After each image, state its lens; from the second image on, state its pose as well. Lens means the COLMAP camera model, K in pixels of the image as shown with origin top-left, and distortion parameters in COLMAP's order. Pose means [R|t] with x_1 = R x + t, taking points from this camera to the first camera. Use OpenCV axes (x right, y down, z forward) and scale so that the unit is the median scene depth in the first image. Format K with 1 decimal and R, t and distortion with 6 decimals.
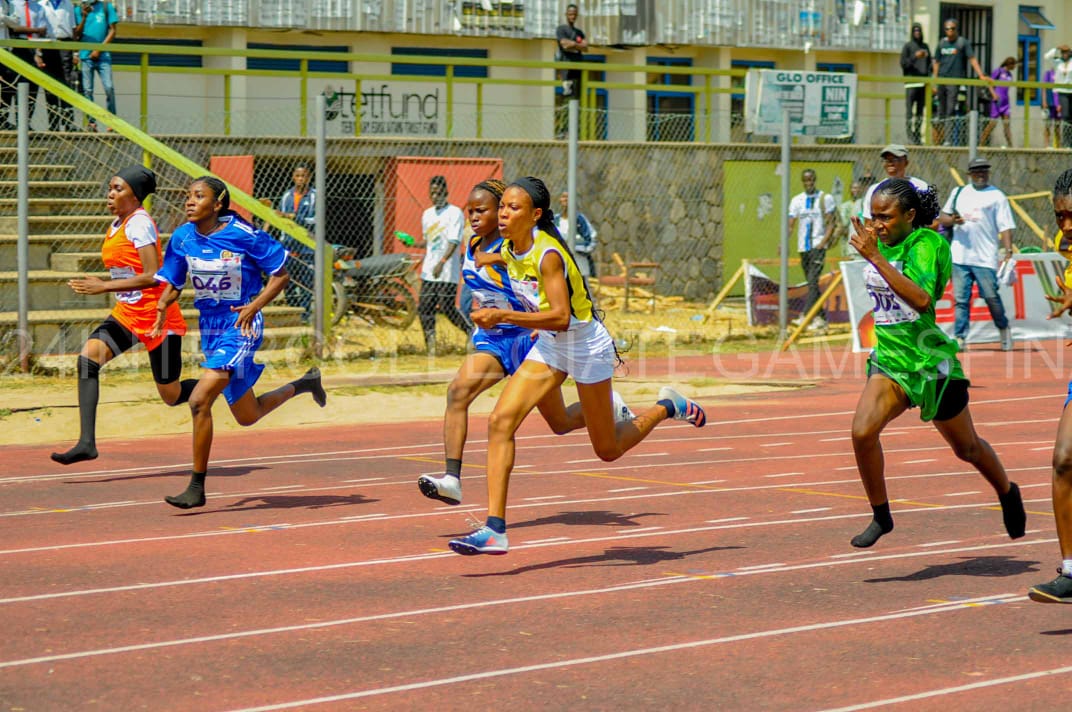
lens RADIAL K [[2193.4, 0, 536.0], [0, 2193.4, 356.0], [0, 0, 1]] dist [0.027597, -0.144040]
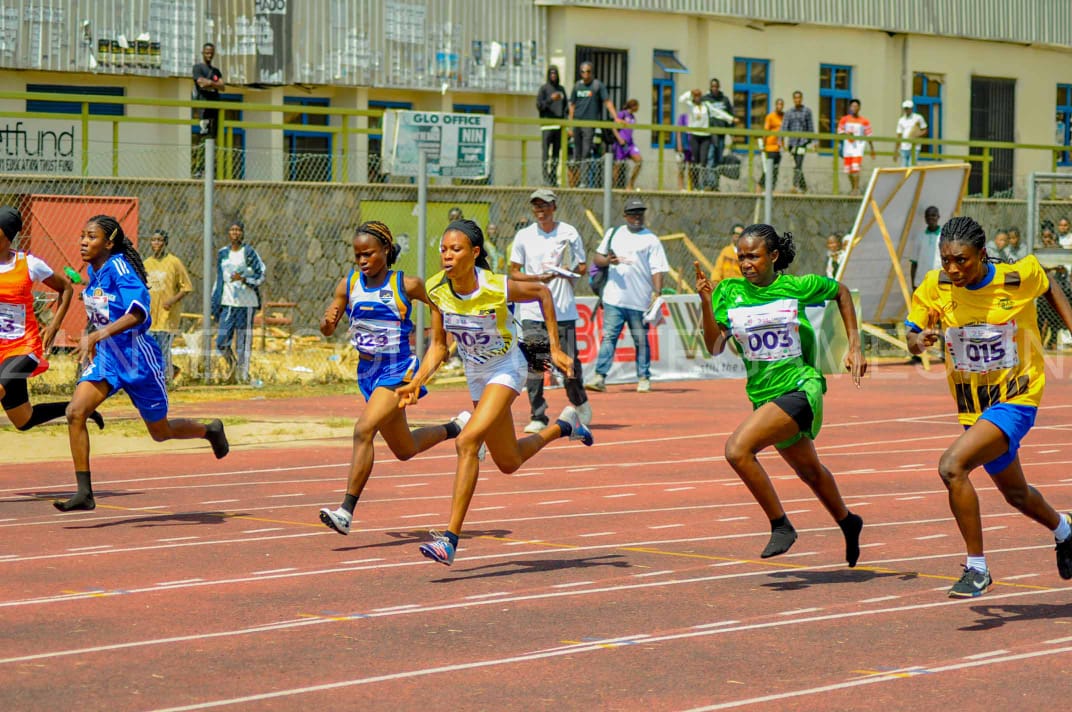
lens RADIAL K [[2193.4, 0, 536.0], [0, 2193.4, 356.0], [0, 0, 1]] dist [0.027597, -0.144040]
pose [[0.998863, 0.003823, 0.047521, 0.118148], [-0.002916, 0.999813, -0.019138, 0.000494], [-0.047585, 0.018978, 0.998687, -0.000187]]
